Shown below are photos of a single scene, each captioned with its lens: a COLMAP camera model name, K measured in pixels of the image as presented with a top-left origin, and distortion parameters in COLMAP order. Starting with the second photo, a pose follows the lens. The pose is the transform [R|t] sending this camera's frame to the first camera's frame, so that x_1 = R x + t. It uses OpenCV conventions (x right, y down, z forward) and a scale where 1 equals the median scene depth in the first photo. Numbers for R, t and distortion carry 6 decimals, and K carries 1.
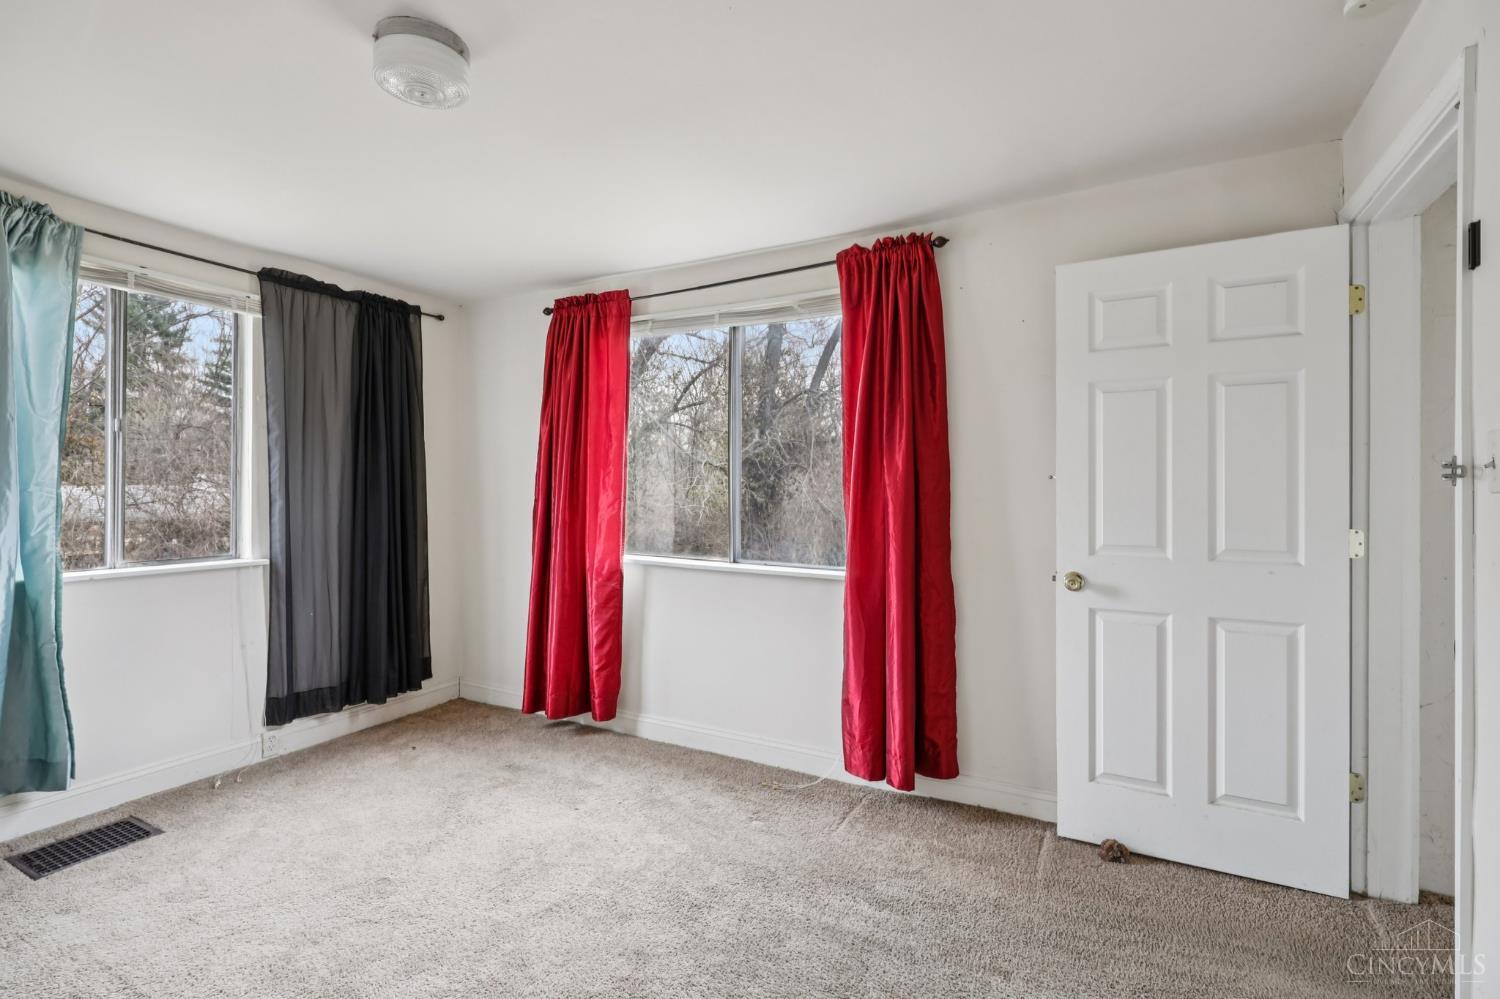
lens RADIAL K [[716.6, 0, 755.6], [0, 716.6, 495.4], [0, 0, 1]] dist [-0.000385, -0.000031]
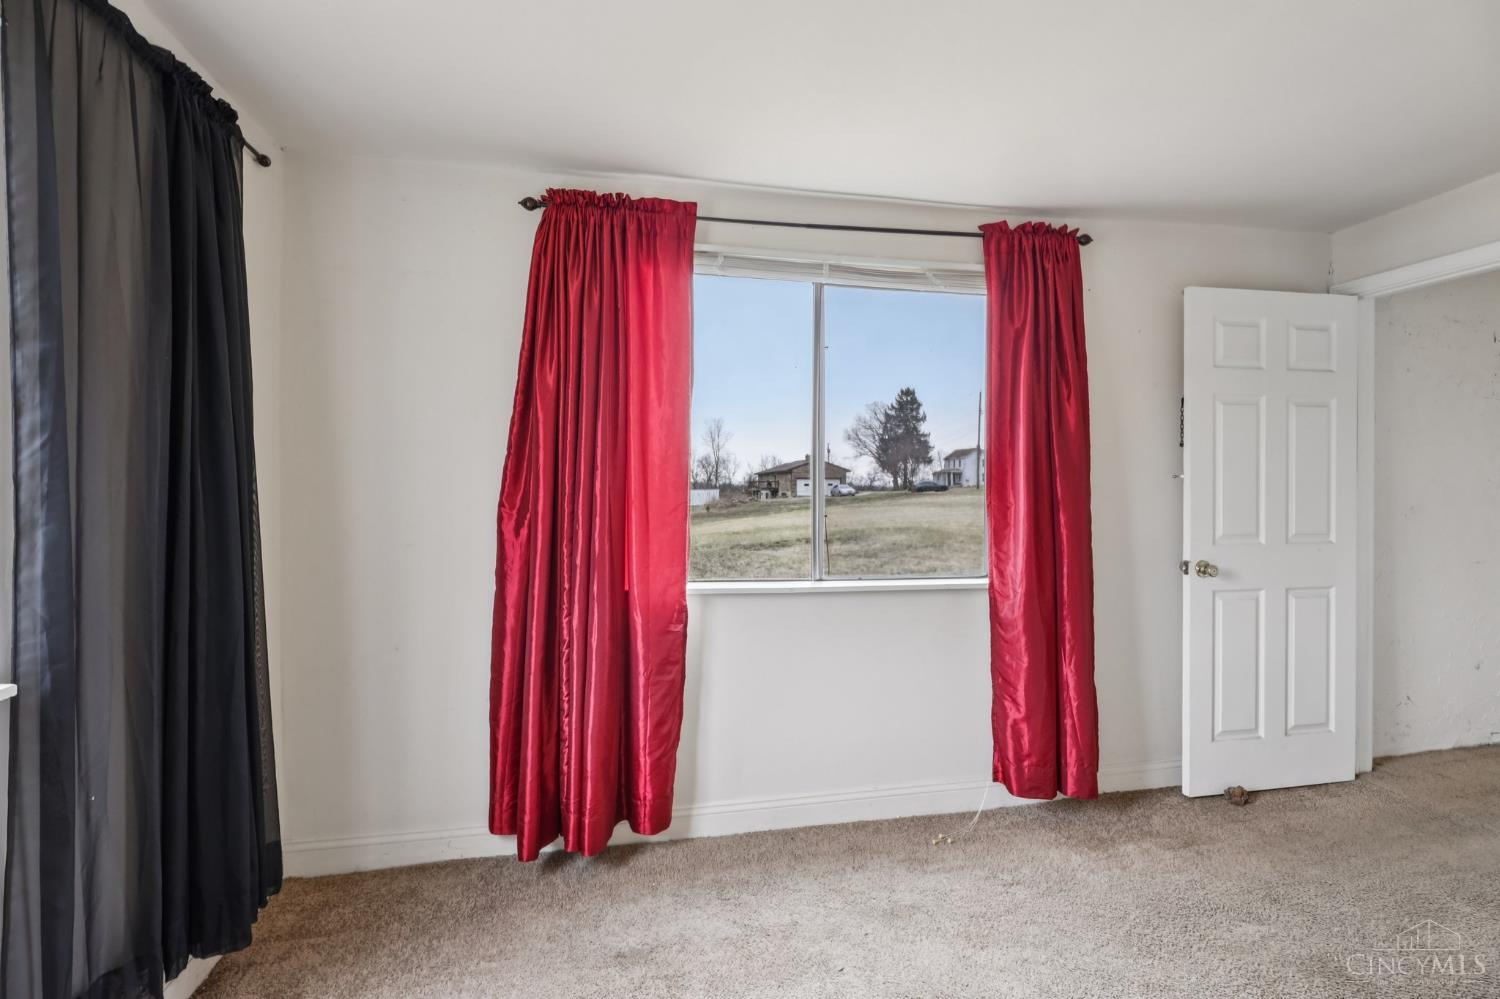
lens RADIAL K [[716.6, 0, 751.2], [0, 716.6, 485.1], [0, 0, 1]] dist [-0.000385, -0.000031]
pose [[0.755504, -0.008642, 0.655087, -0.701402], [0.006704, 0.999963, 0.005461, -0.019314], [-0.655110, 0.000266, 0.755533, 0.514200]]
